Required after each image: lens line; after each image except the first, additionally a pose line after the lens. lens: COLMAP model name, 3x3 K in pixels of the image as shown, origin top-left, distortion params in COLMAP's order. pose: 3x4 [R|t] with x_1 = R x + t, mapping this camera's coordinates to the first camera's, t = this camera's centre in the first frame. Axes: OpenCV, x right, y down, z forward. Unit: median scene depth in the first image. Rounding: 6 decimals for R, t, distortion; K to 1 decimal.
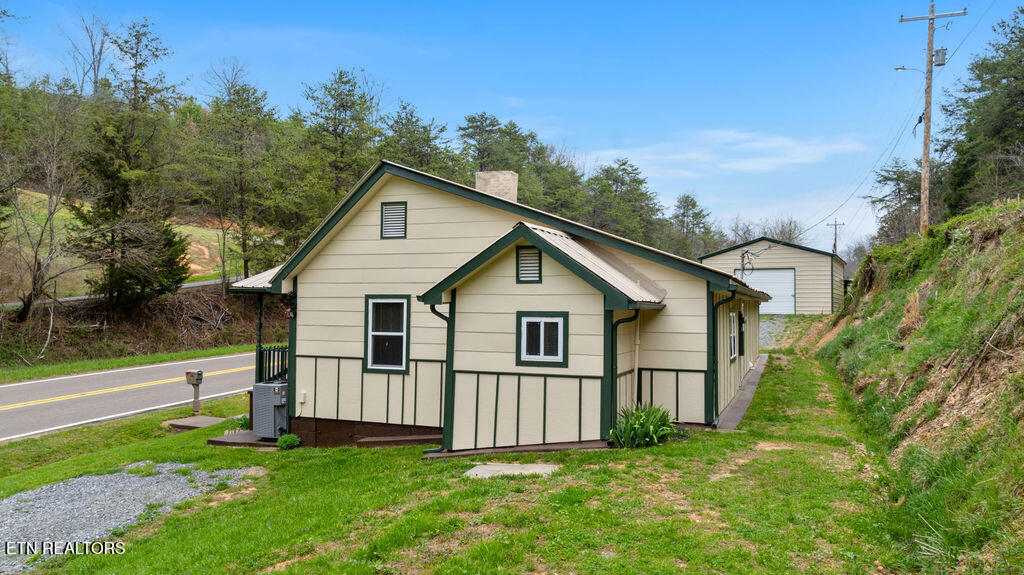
lens RADIAL K [[722.3, 0, 511.0], [0, 722.3, 289.4], [0, 0, 1]] dist [0.008008, 0.004502]
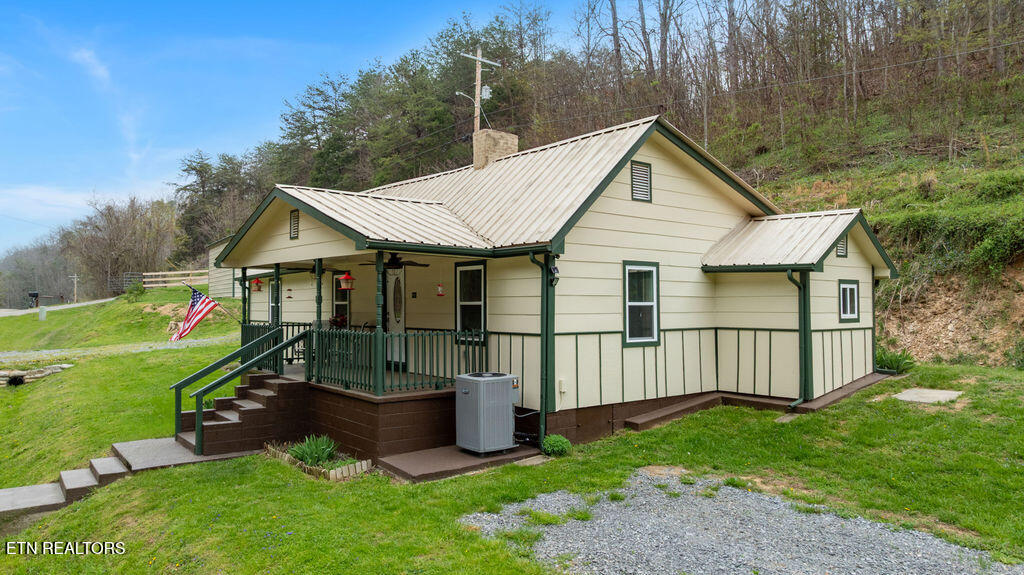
lens RADIAL K [[722.3, 0, 509.2], [0, 722.3, 284.1], [0, 0, 1]] dist [0.008008, 0.004502]
pose [[0.488869, 0.013994, 0.872245, -1.069960], [-0.020839, 0.999773, -0.004360, 0.044209], [-0.872108, -0.016045, 0.489050, 0.700832]]
